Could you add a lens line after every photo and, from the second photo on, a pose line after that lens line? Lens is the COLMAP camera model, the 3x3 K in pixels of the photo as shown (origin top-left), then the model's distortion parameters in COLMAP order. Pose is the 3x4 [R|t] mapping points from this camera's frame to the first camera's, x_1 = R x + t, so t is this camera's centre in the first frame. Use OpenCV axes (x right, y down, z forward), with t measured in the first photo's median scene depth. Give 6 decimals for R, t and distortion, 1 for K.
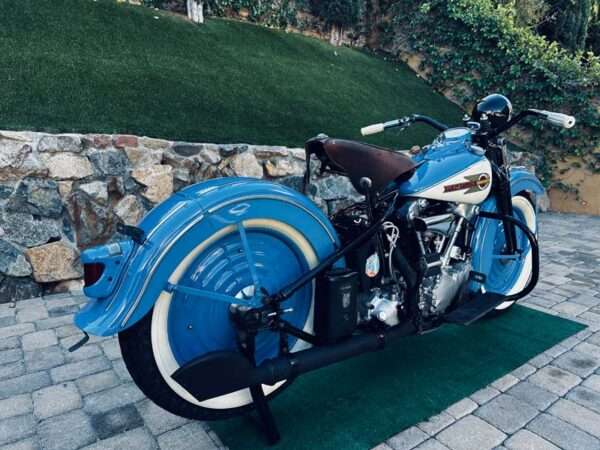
lens RADIAL K [[421.9, 0, 300.0], [0, 421.9, 225.0], [0, 0, 1]] dist [0.051638, -0.065382]
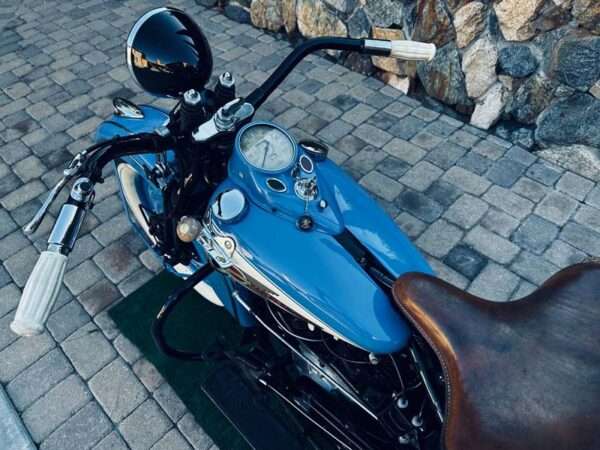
lens RADIAL K [[426.6, 0, 300.3], [0, 426.6, 227.2], [0, 0, 1]] dist [0.045775, -0.081757]
pose [[0.163916, 0.729752, -0.663773, 0.171848], [-0.125491, 0.682833, 0.719716, -0.153860], [0.978460, -0.034675, 0.203504, 0.268920]]
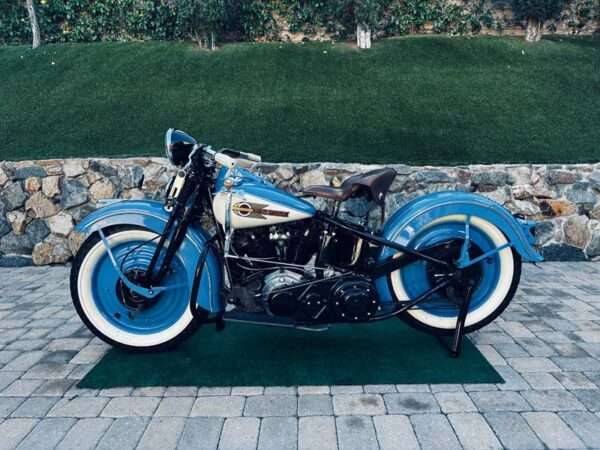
lens RADIAL K [[420.5, 0, 303.8], [0, 420.5, 223.9], [0, 0, 1]] dist [0.059906, -0.074158]
pose [[0.805496, 0.079219, -0.587282, 0.322721], [-0.085433, 0.996195, 0.017200, -0.023543], [0.586410, 0.036319, 0.809199, 0.023004]]
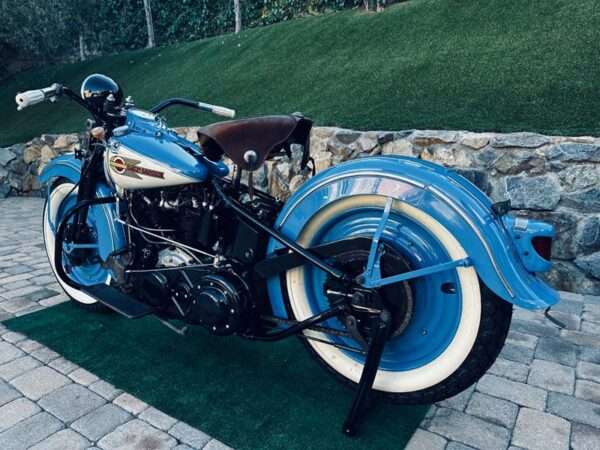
lens RADIAL K [[420.0, 0, 300.0], [0, 420.0, 225.0], [0, 0, 1]] dist [0.083352, -0.141619]
pose [[0.333962, 0.176291, -0.925954, 0.396215], [-0.163969, 0.978242, 0.127108, -0.042505], [0.928215, 0.109379, 0.355602, 0.293254]]
